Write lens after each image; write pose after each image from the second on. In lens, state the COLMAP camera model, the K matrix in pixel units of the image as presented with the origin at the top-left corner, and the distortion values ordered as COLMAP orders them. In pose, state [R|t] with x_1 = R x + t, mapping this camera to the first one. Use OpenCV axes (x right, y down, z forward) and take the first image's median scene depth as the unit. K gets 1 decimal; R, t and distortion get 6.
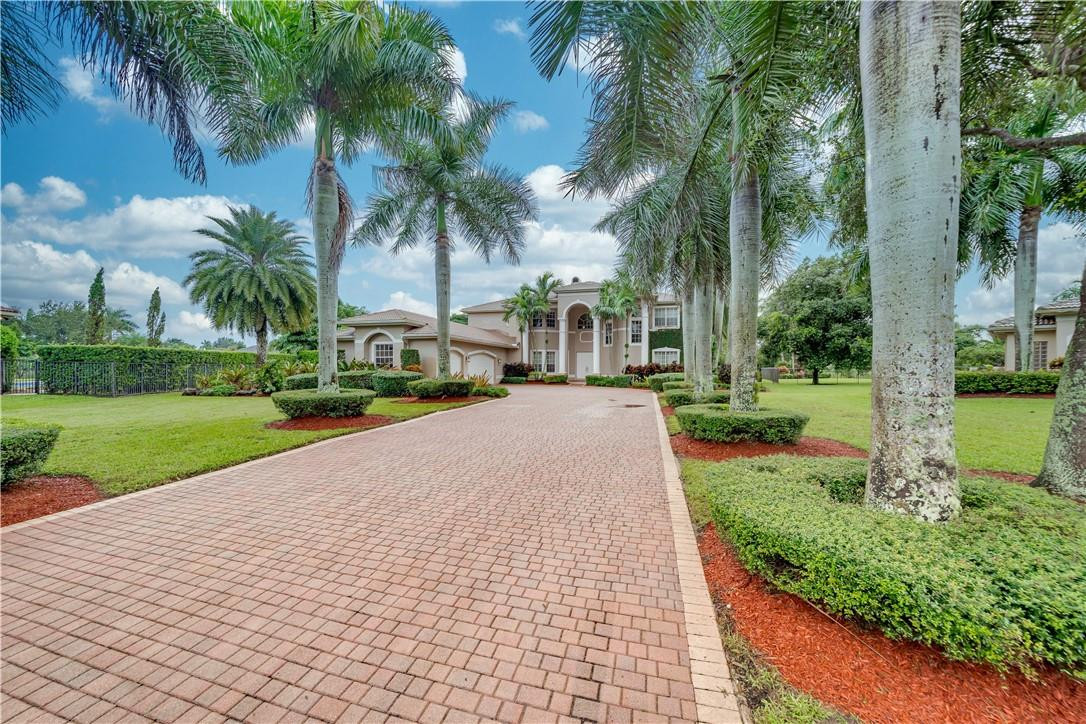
lens RADIAL K [[375.6, 0, 540.2], [0, 375.6, 369.0], [0, 0, 1]] dist [-0.003511, -0.000107]
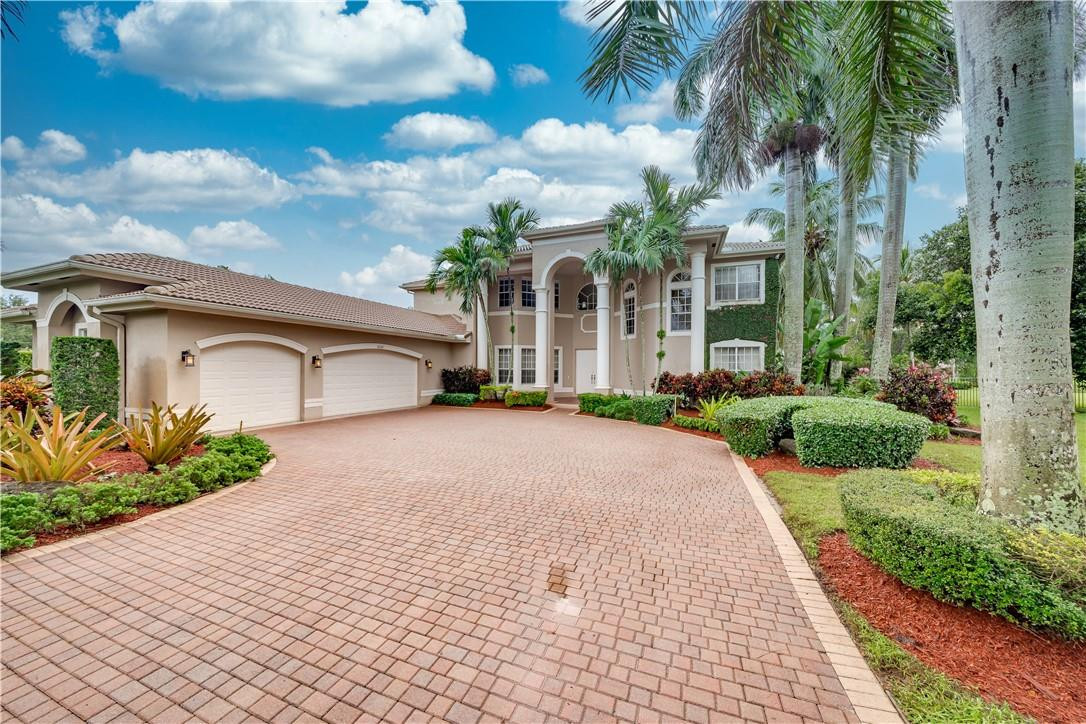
lens RADIAL K [[375.6, 0, 540.2], [0, 375.6, 369.0], [0, 0, 1]] dist [-0.003511, -0.000107]
pose [[0.995182, 0.001438, -0.098034, 0.111950], [-0.002096, 0.999976, -0.006613, -0.011817], [0.098022, 0.006786, 0.995161, 0.456748]]
